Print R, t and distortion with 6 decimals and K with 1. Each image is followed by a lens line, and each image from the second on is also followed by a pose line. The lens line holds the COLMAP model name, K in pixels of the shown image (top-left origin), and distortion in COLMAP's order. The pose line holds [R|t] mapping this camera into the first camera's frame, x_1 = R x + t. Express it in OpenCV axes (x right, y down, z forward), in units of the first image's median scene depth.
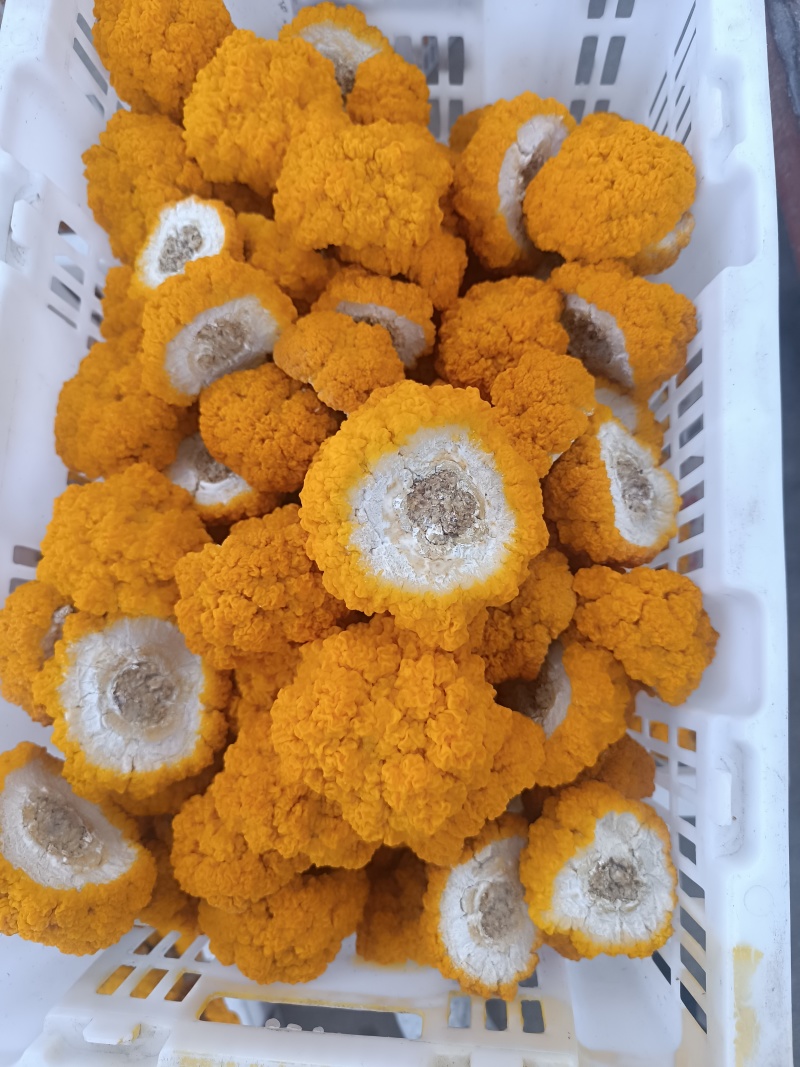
lens RADIAL K [[732.3, 0, 400.0], [0, 732.3, 533.5], [0, 0, 1]] dist [-0.033120, 0.004246]
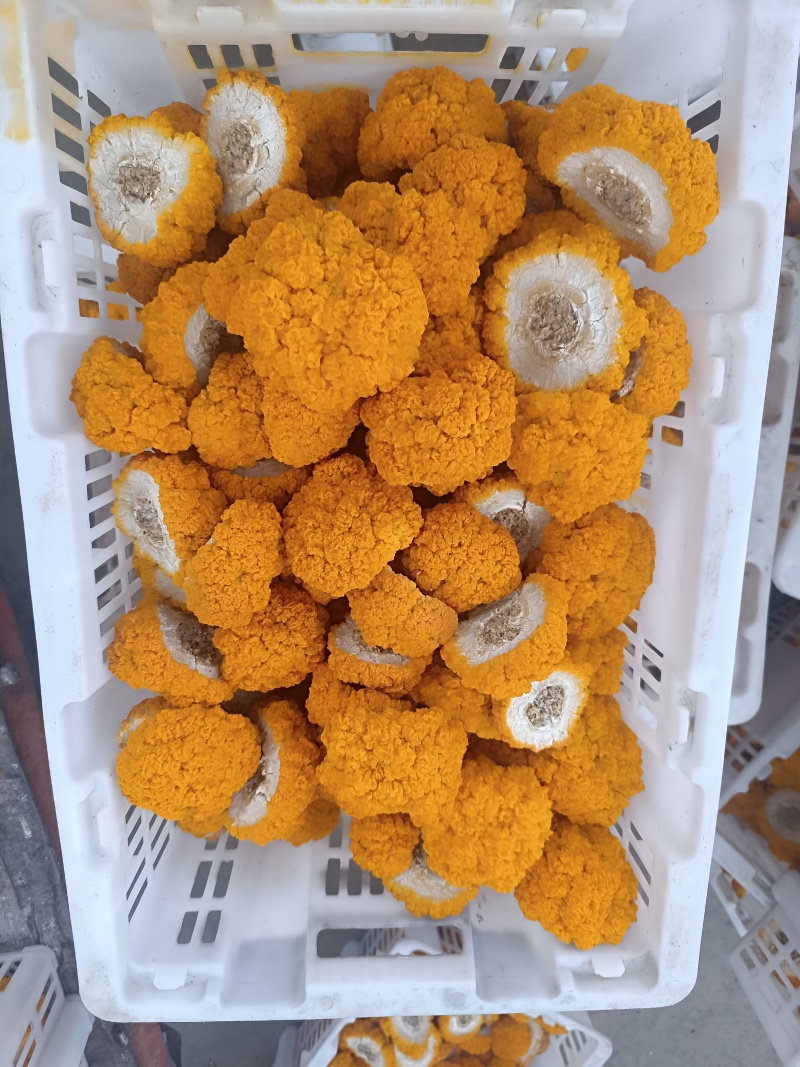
lens RADIAL K [[735.4, 0, 417.9], [0, 735.4, 526.4], [0, 0, 1]] dist [0.004761, -0.037738]
pose [[-0.998121, 0.042535, 0.044095, -0.171739], [-0.045402, -0.996774, -0.066187, -0.014356], [0.041137, -0.068065, 0.996832, -0.186799]]
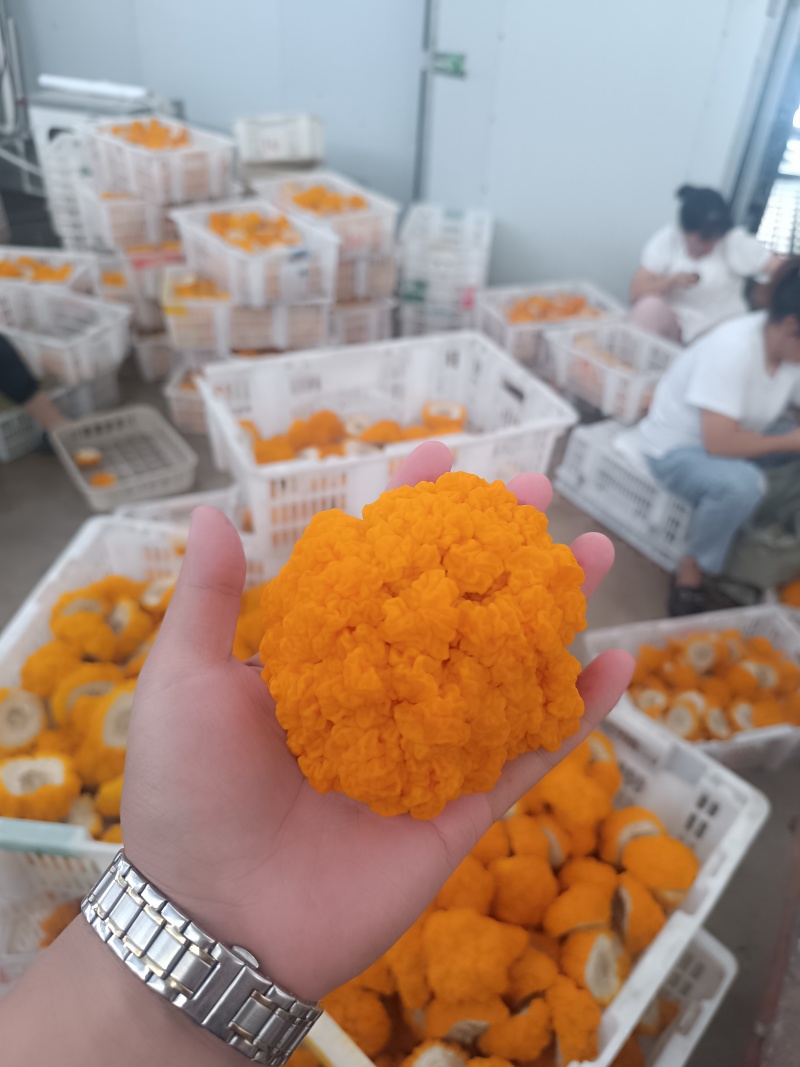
lens RADIAL K [[753.6, 0, 428.1], [0, 753.6, 535.1], [0, 0, 1]] dist [-0.044473, 0.001529]
pose [[0.760631, 0.498874, -0.415409, 0.198836], [-0.646437, 0.523240, -0.555282, 0.844890], [-0.059657, 0.690901, 0.720484, -1.513563]]
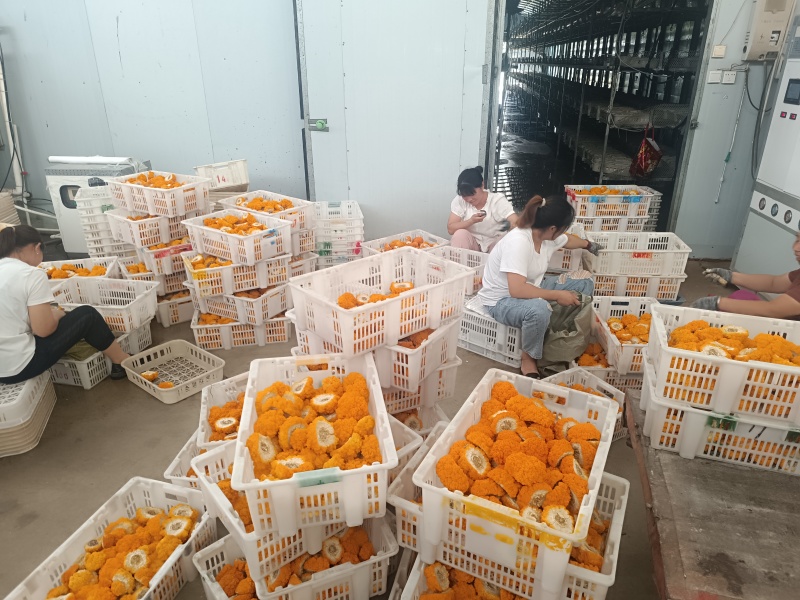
lens RADIAL K [[549.0, 0, 400.0], [0, 549.0, 300.0], [0, 0, 1]] dist [-0.033120, 0.004246]
pose [[0.913520, 0.237483, -0.330277, 0.156805], [-0.405378, 0.463763, -0.787777, 2.930099], [-0.033913, 0.853537, 0.519927, -1.944664]]
